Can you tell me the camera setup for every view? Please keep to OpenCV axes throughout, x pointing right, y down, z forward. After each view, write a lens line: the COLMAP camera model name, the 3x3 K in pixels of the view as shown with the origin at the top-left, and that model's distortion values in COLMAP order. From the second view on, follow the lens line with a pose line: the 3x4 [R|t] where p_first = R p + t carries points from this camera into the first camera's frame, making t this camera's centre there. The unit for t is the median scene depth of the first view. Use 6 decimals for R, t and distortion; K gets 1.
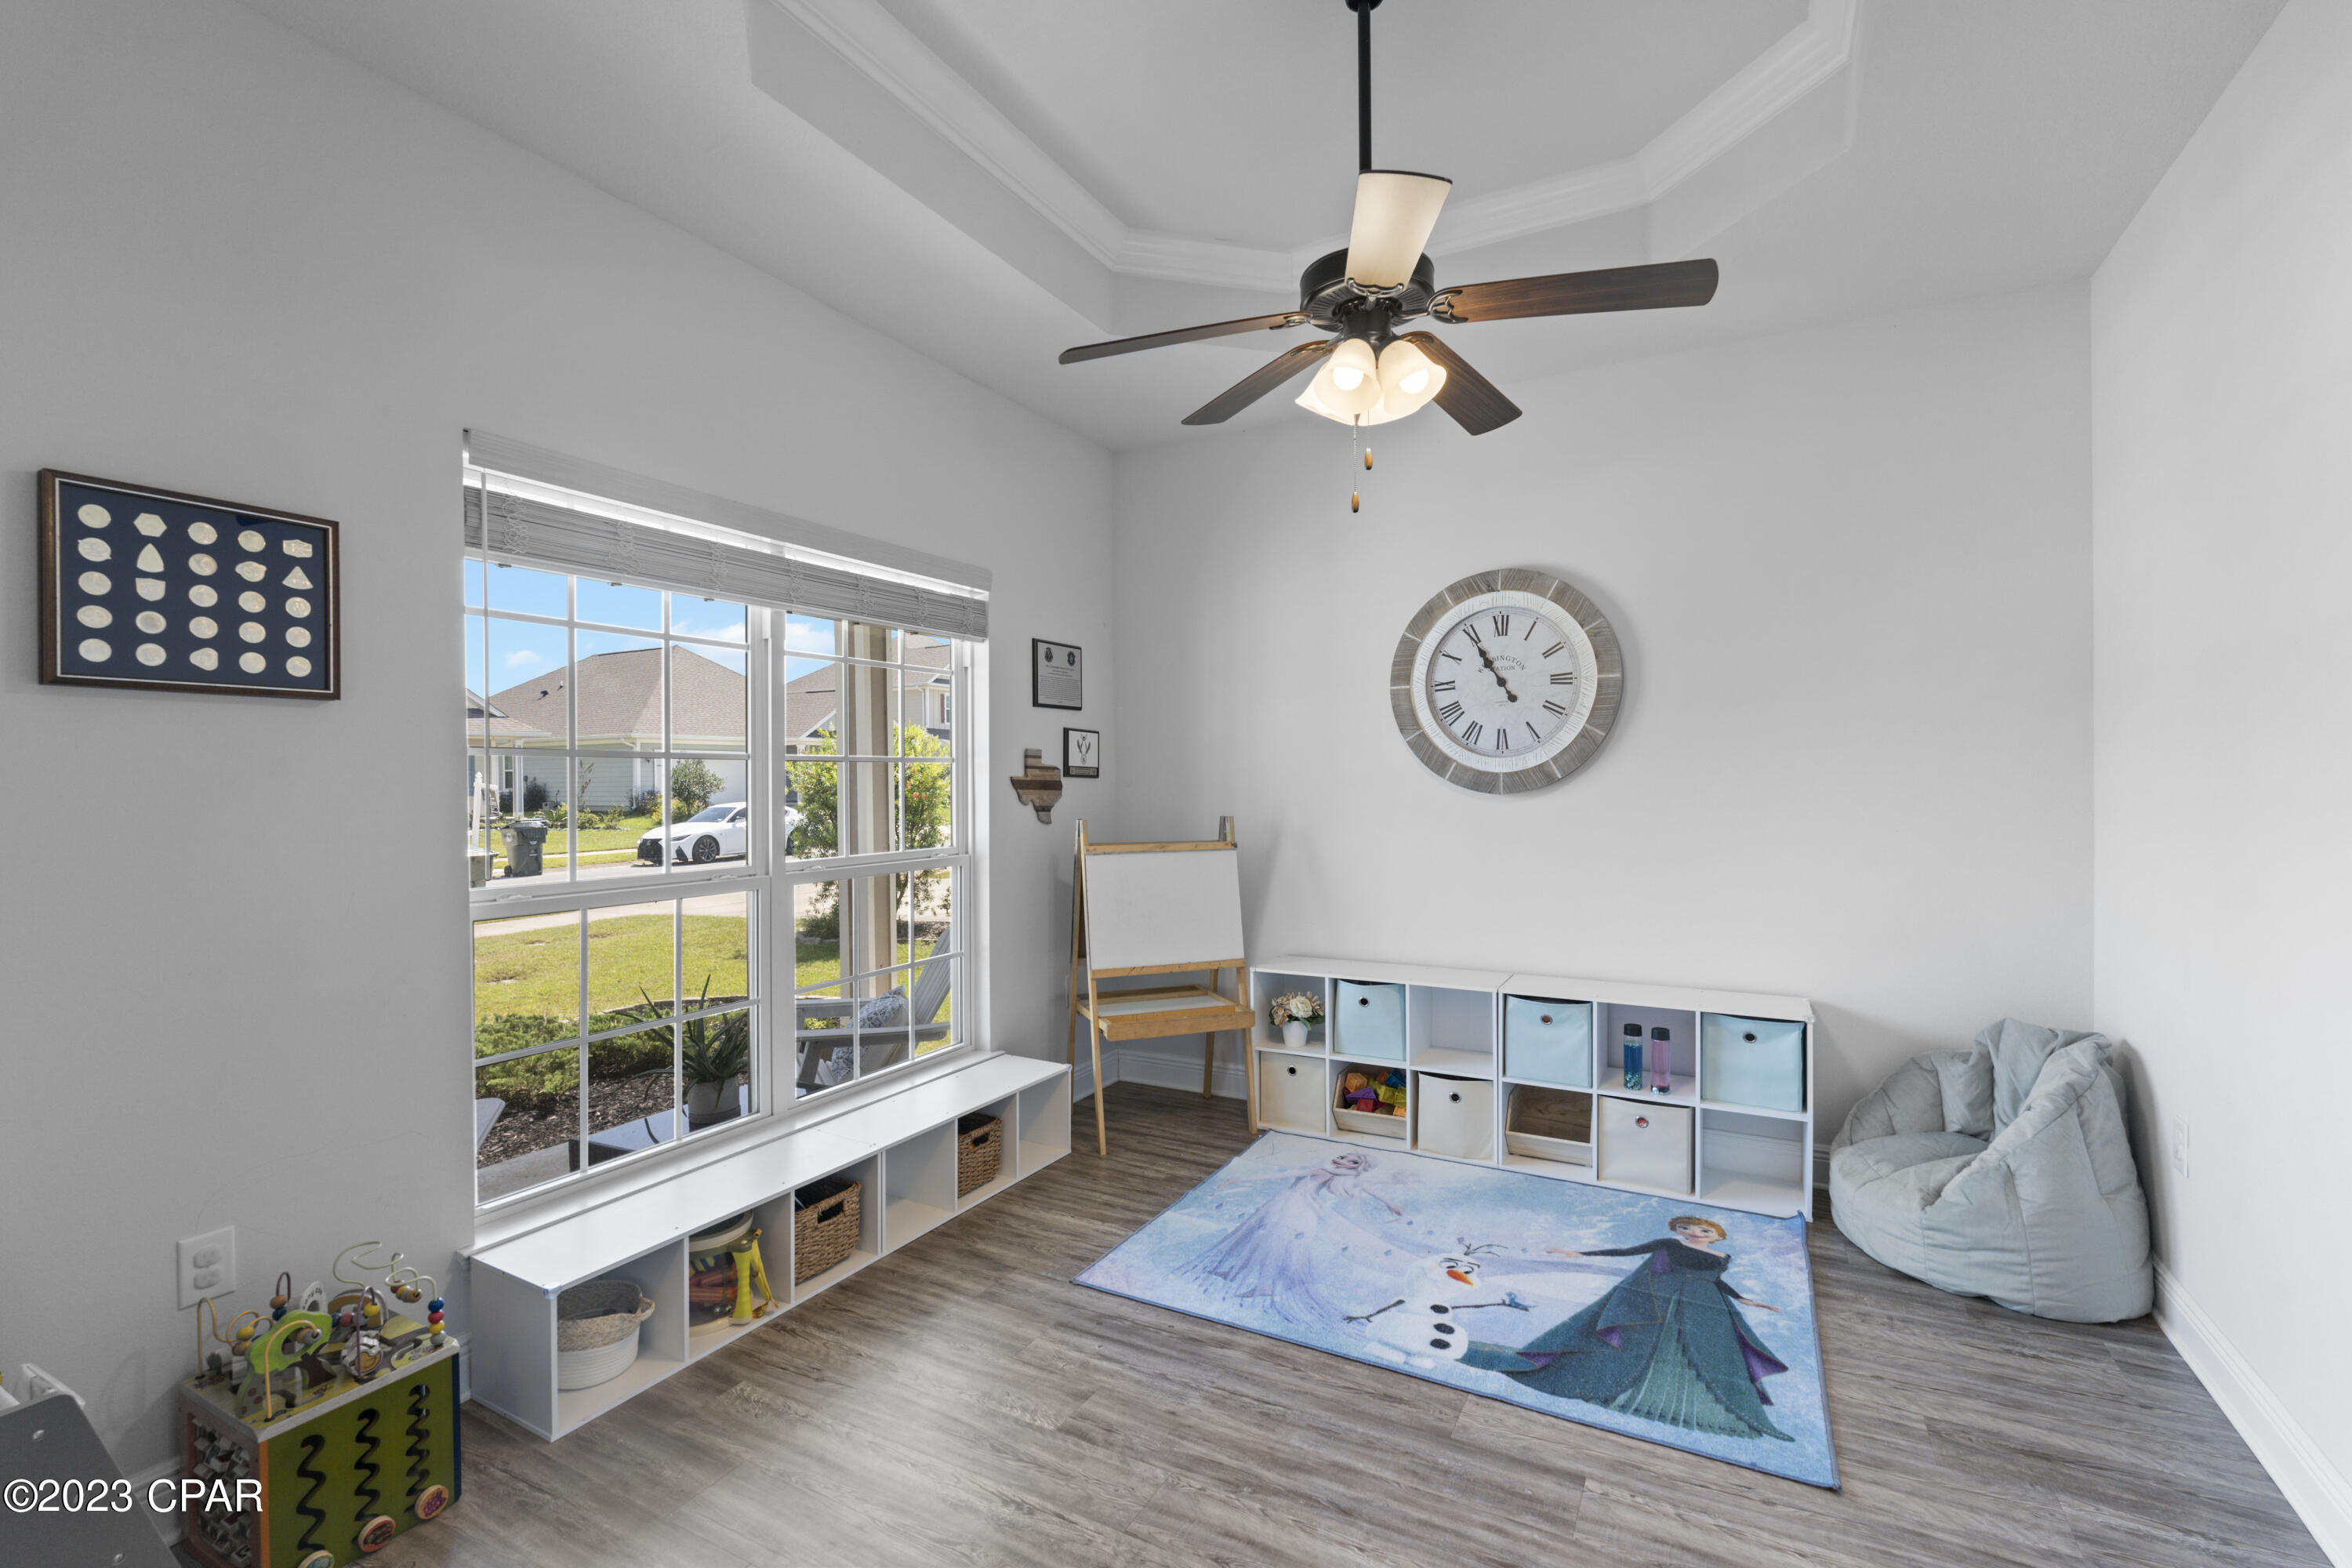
lens RADIAL K [[1054.6, 0, 1181.6], [0, 1054.6, 779.4], [0, 0, 1]] dist [-0.004910, 0.000563]
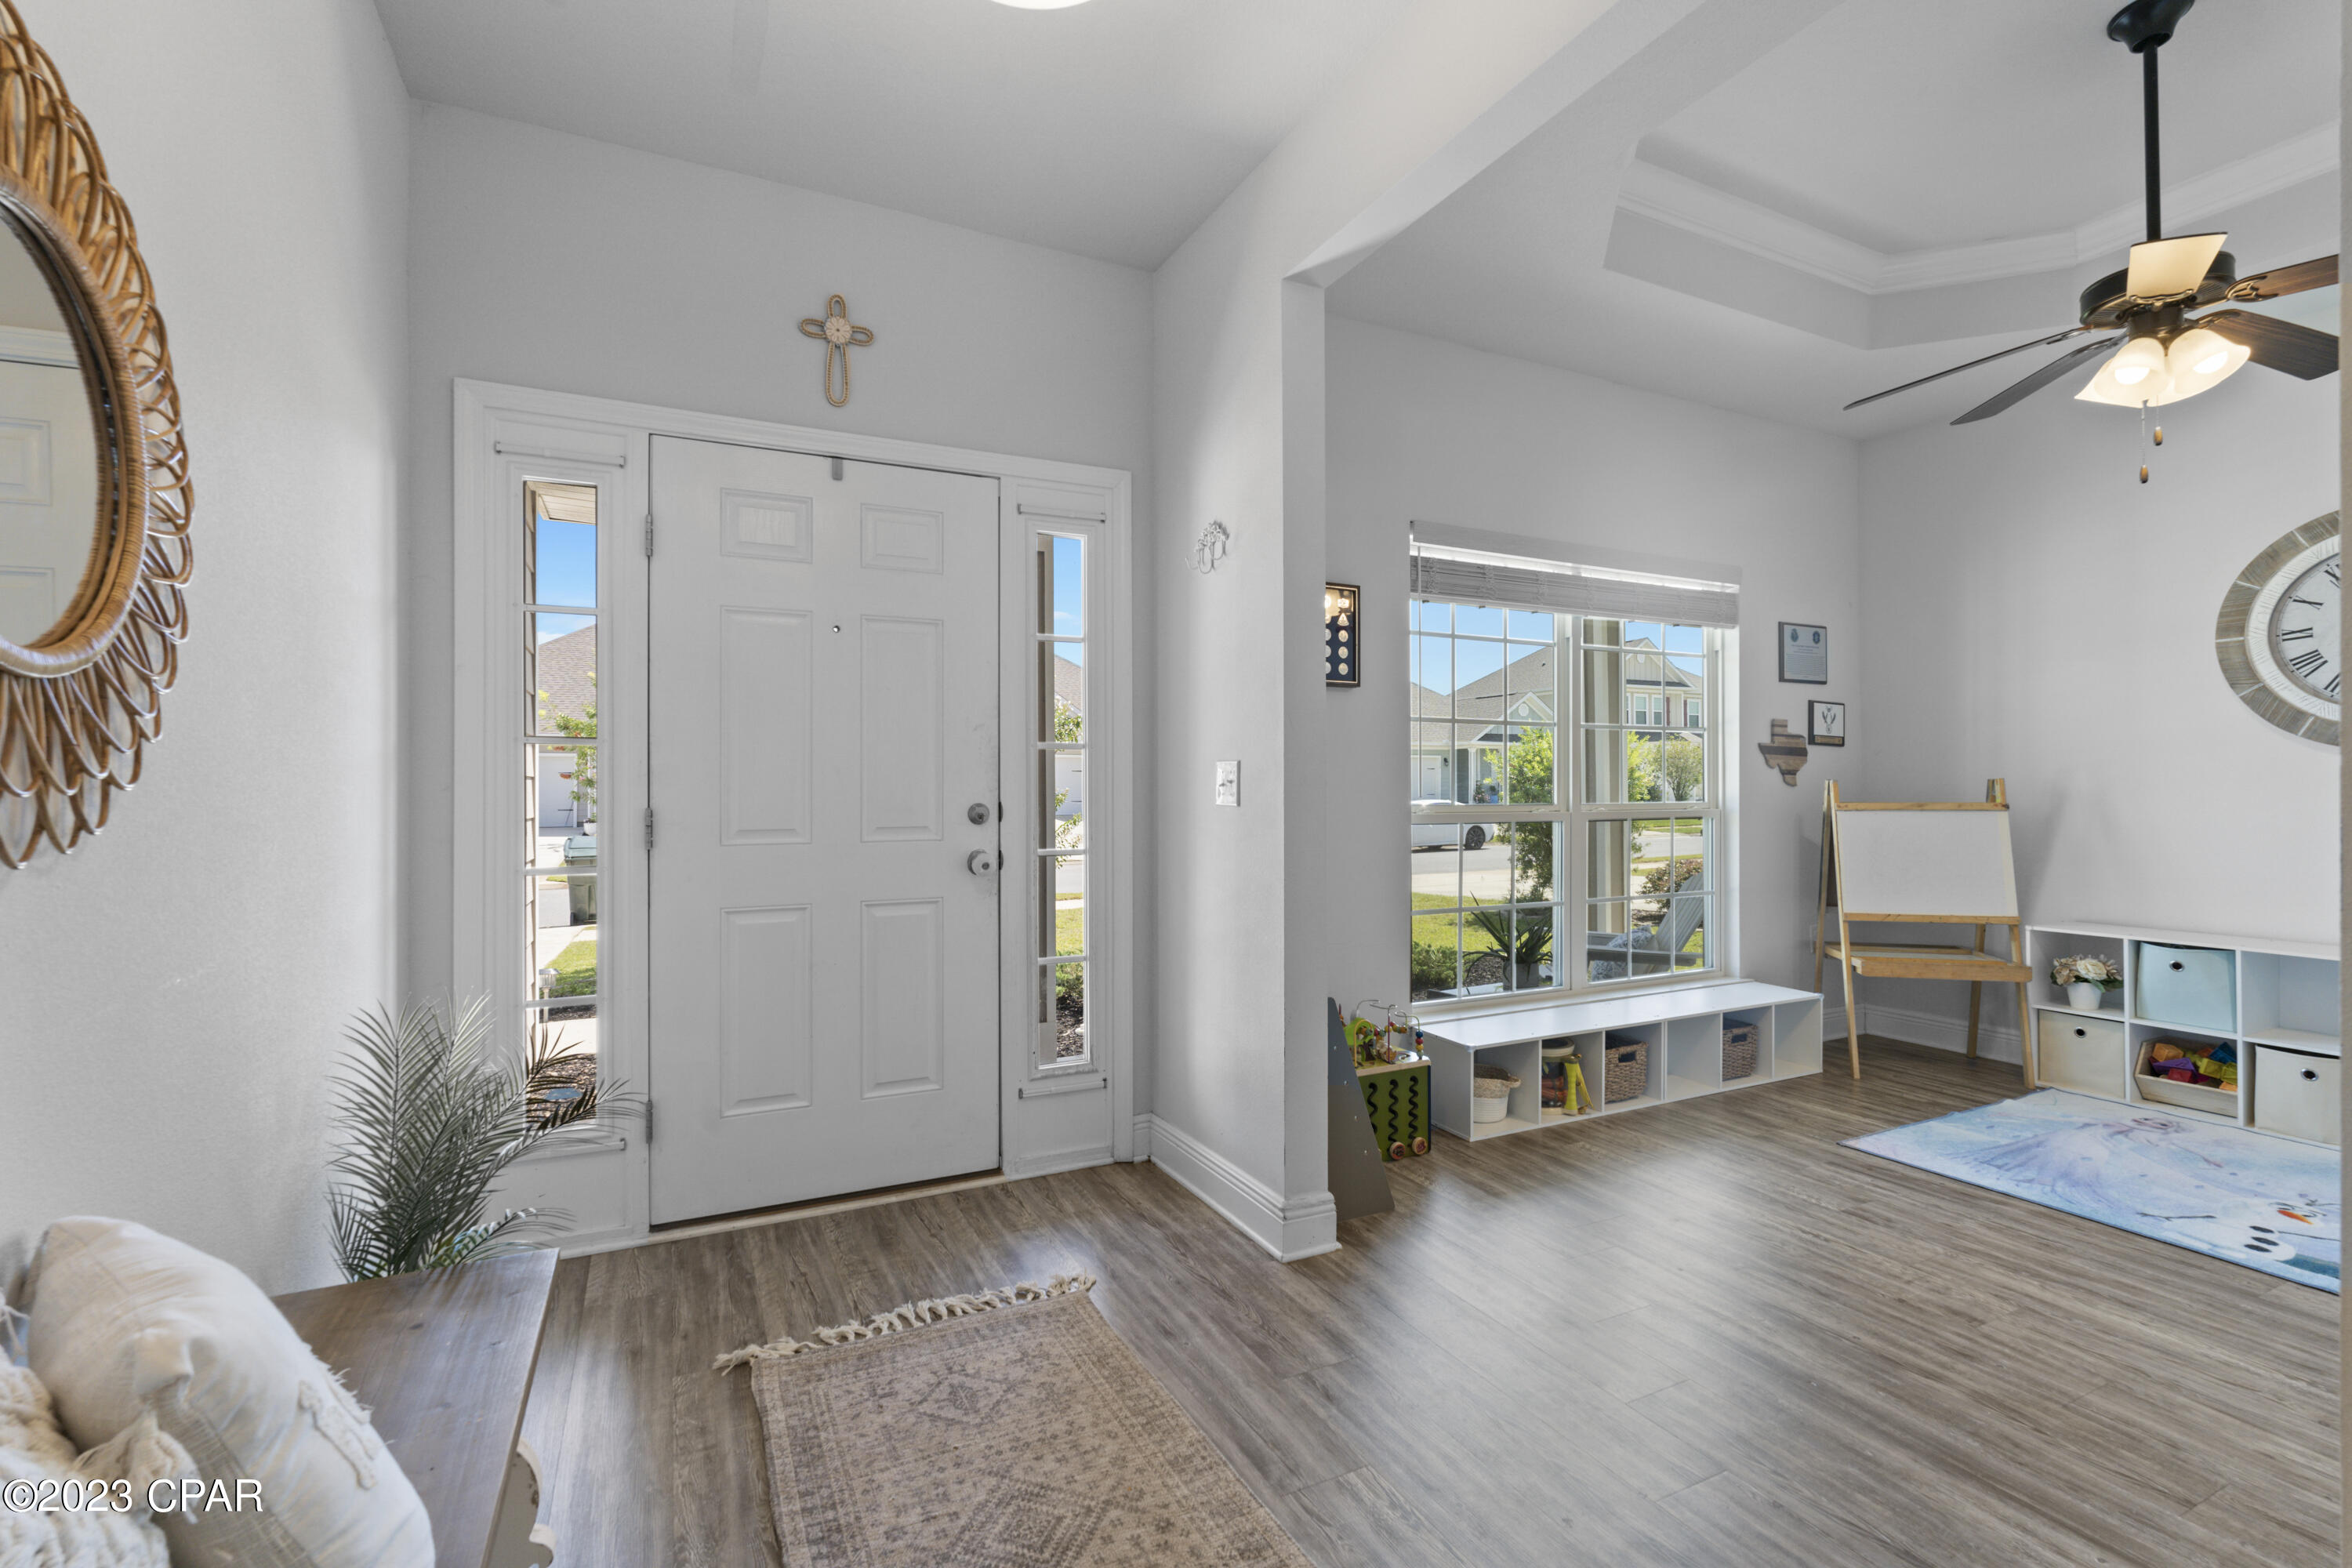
lens RADIAL K [[1054.6, 0, 1160.8], [0, 1054.6, 778.4], [0, 0, 1]] dist [-0.004910, 0.000563]
pose [[0.813164, -0.001375, -0.582033, -0.034167], [-0.002879, 0.999975, -0.006384, 0.065766], [0.582027, 0.006867, 0.813140, -0.460426]]
